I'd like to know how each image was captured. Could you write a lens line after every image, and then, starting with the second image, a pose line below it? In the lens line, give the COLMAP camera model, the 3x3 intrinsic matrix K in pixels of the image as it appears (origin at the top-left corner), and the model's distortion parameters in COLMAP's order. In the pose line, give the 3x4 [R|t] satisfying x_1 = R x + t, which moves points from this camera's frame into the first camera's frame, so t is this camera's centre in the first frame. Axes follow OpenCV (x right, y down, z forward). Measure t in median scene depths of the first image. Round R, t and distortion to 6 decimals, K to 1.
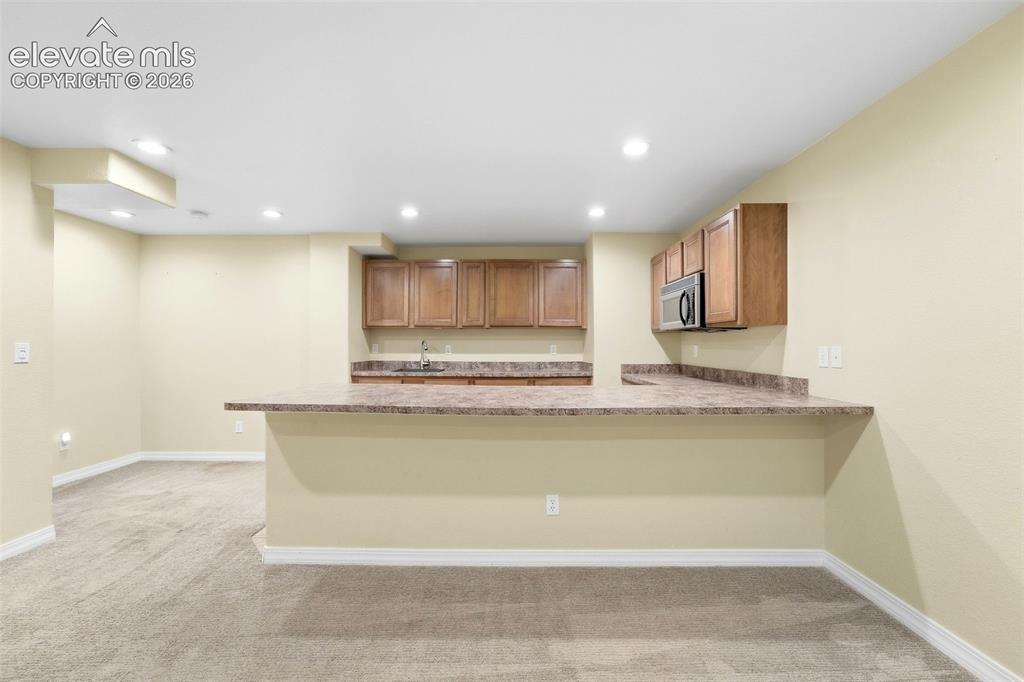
lens RADIAL K [[420.6, 0, 518.4], [0, 420.6, 339.7], [0, 0, 1]] dist [-0.001087, 0.005149]
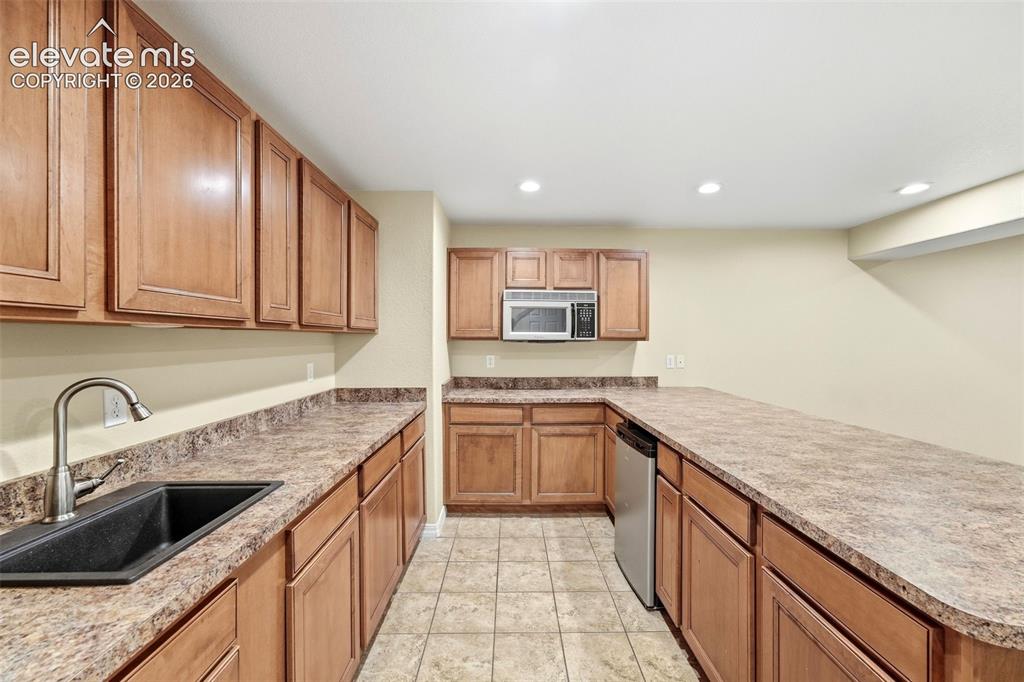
lens RADIAL K [[420.6, 0, 516.1], [0, 420.6, 346.0], [0, 0, 1]] dist [-0.001087, 0.005149]
pose [[-0.018733, -0.017581, 0.999670, -0.484356], [-0.015279, 0.999734, 0.017296, -0.023559], [-0.999708, -0.014950, -0.018997, 0.861373]]
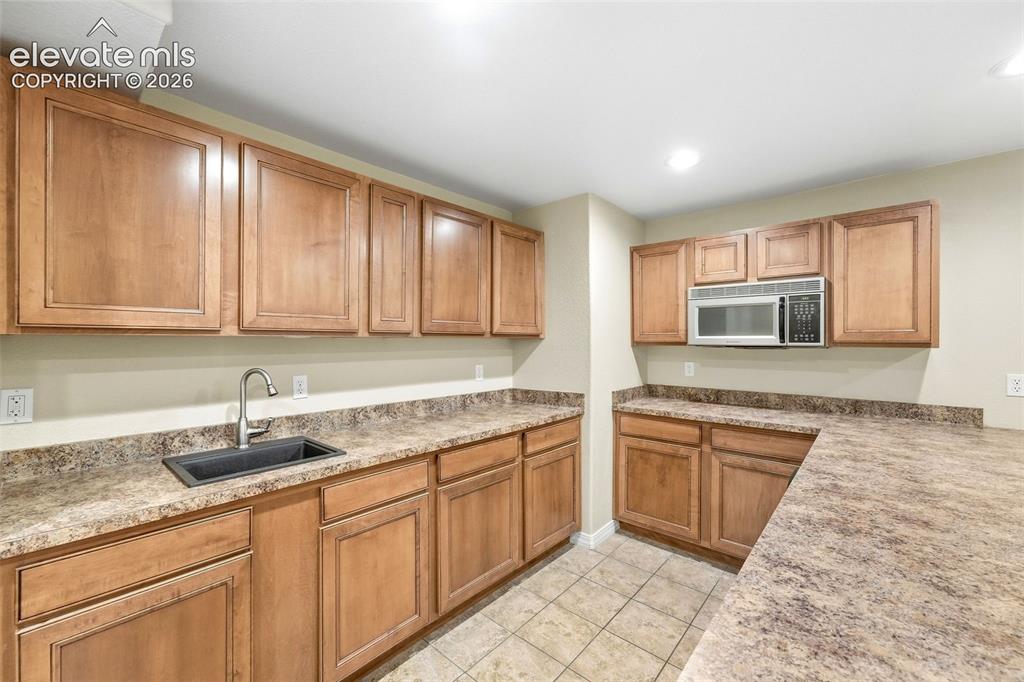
lens RADIAL K [[420.6, 0, 520.8], [0, 420.6, 338.7], [0, 0, 1]] dist [-0.001087, 0.005149]
pose [[0.649269, 0.005489, 0.760539, -0.383856], [-0.010250, 0.999946, 0.001533, -0.029400], [-0.760490, -0.008791, 0.649290, 0.640682]]
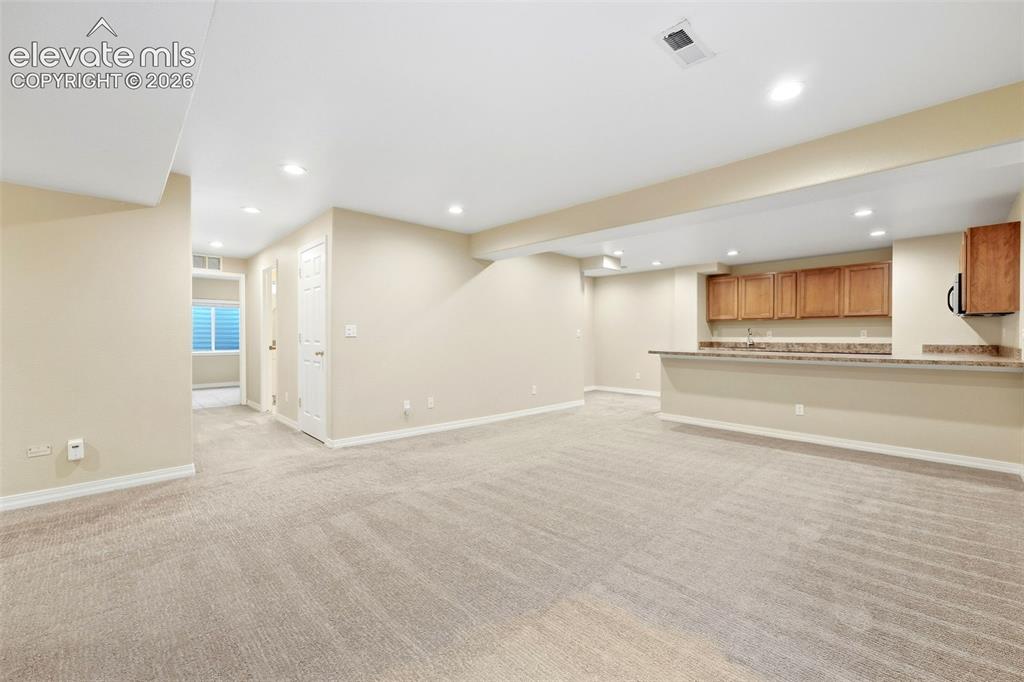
lens RADIAL K [[420.6, 0, 511.5], [0, 420.6, 339.5], [0, 0, 1]] dist [-0.001087, 0.005149]
pose [[0.683610, 0.004431, -0.729834, 0.315306], [0.007779, 0.999881, 0.013357, 0.016654], [0.729806, -0.014809, 0.683494, -0.696719]]
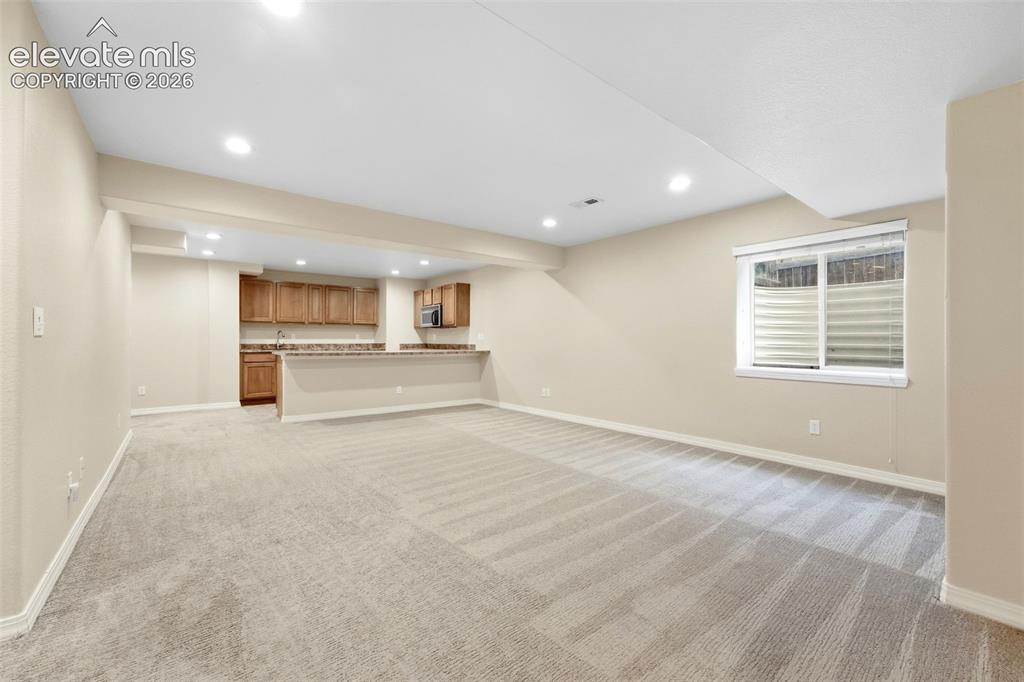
lens RADIAL K [[420.6, 0, 506.2], [0, 420.6, 341.1], [0, 0, 1]] dist [-0.001087, 0.005149]
pose [[0.791428, -0.002685, 0.611256, -0.574547], [-0.007115, 0.999882, 0.013605, 0.014502], [-0.611221, -0.015116, 0.791316, -0.890397]]
